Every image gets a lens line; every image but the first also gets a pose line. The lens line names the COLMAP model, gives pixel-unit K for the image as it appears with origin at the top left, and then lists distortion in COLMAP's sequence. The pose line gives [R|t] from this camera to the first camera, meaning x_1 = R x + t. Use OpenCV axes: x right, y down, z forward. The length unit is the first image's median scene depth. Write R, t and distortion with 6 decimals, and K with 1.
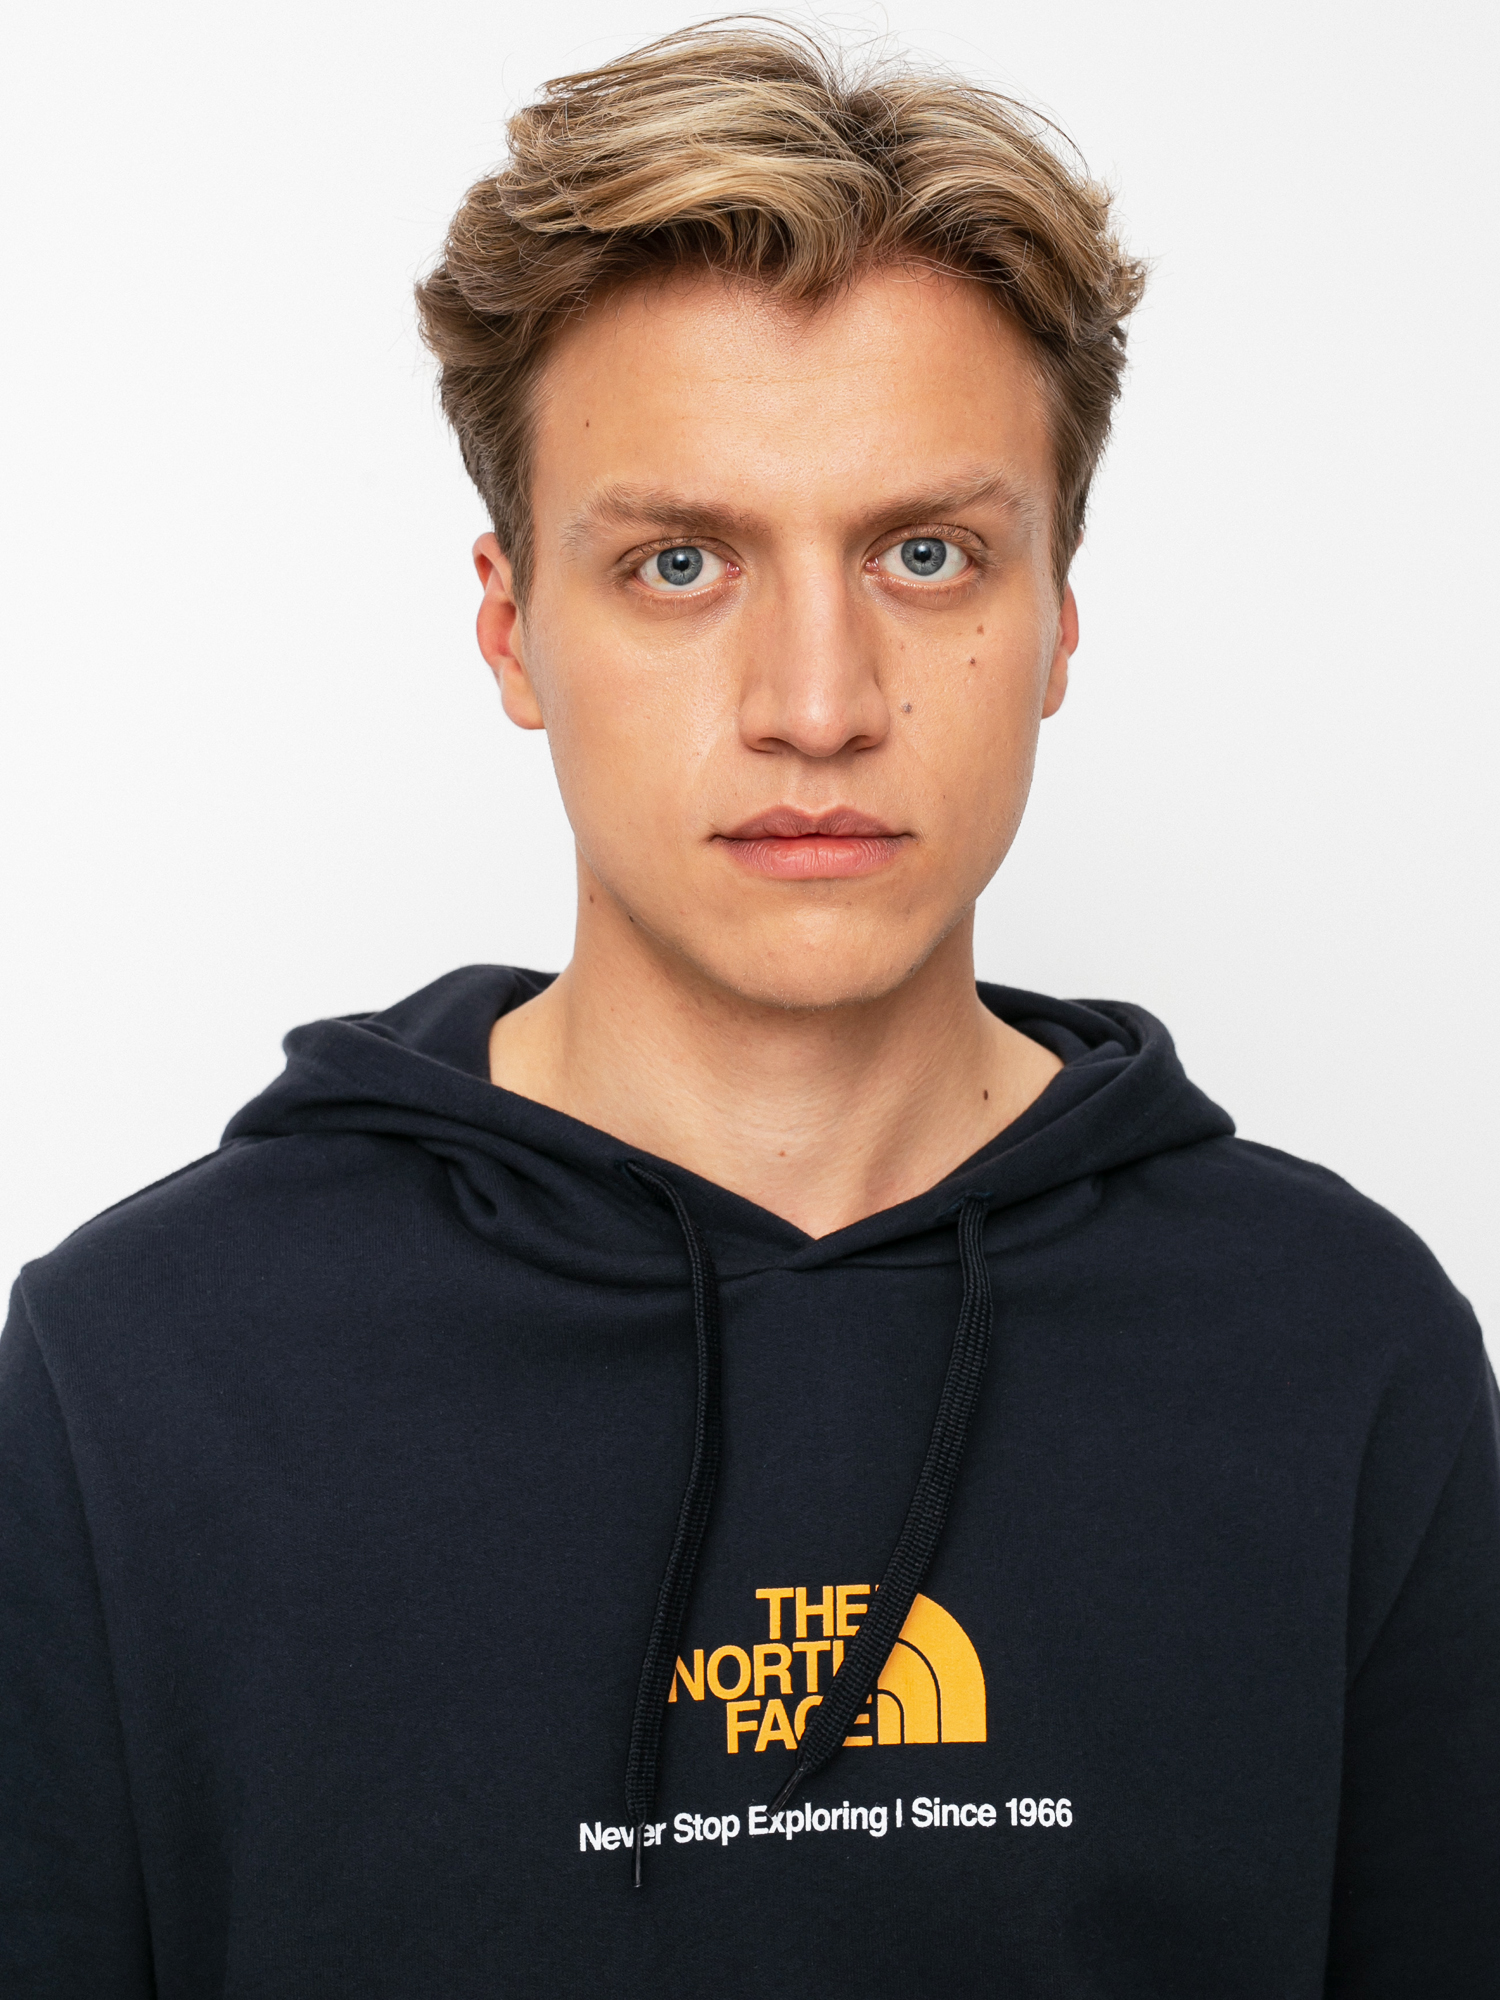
lens RADIAL K [[2663.4, 0, 750.0], [0, 2663.4, 1000.0], [0, 0, 1]] dist [0.144671, 0.017086]
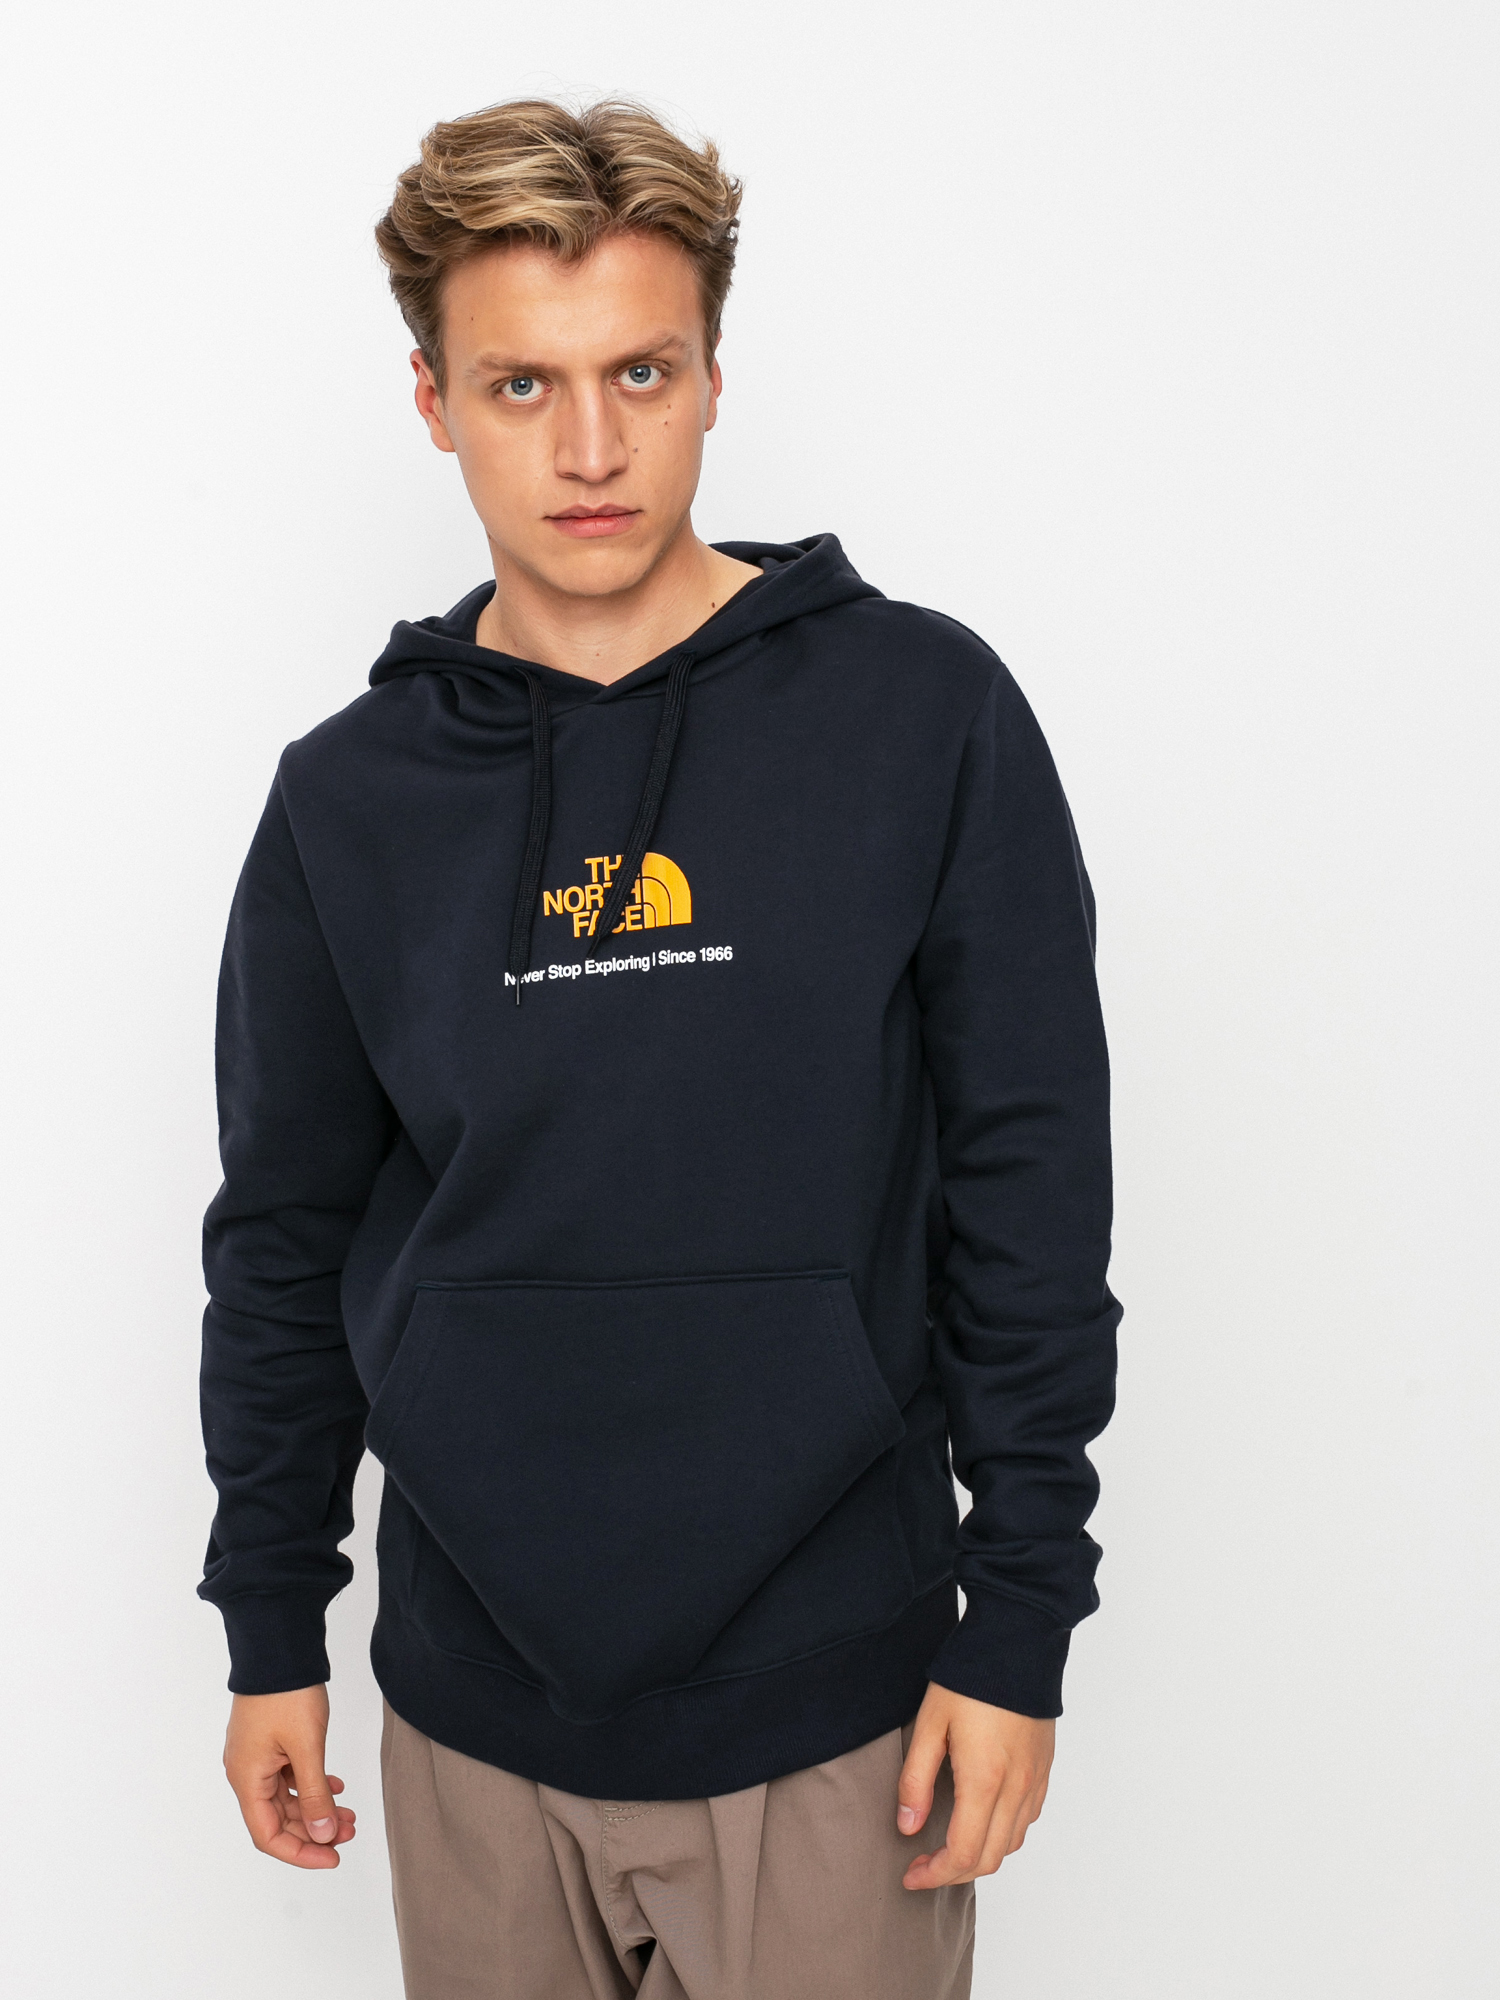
lens RADIAL K [[2663.4, 0, 750.0], [0, 2663.4, 1000.0], [0, 0, 1]] dist [0.144671, 0.017086]
pose [[0.995761, -0.059288, 0.070327, -0.024394], [0.035324, 0.952412, 0.302760, -0.329663], [-0.084931, -0.298992, 0.950469, -1.108551]]
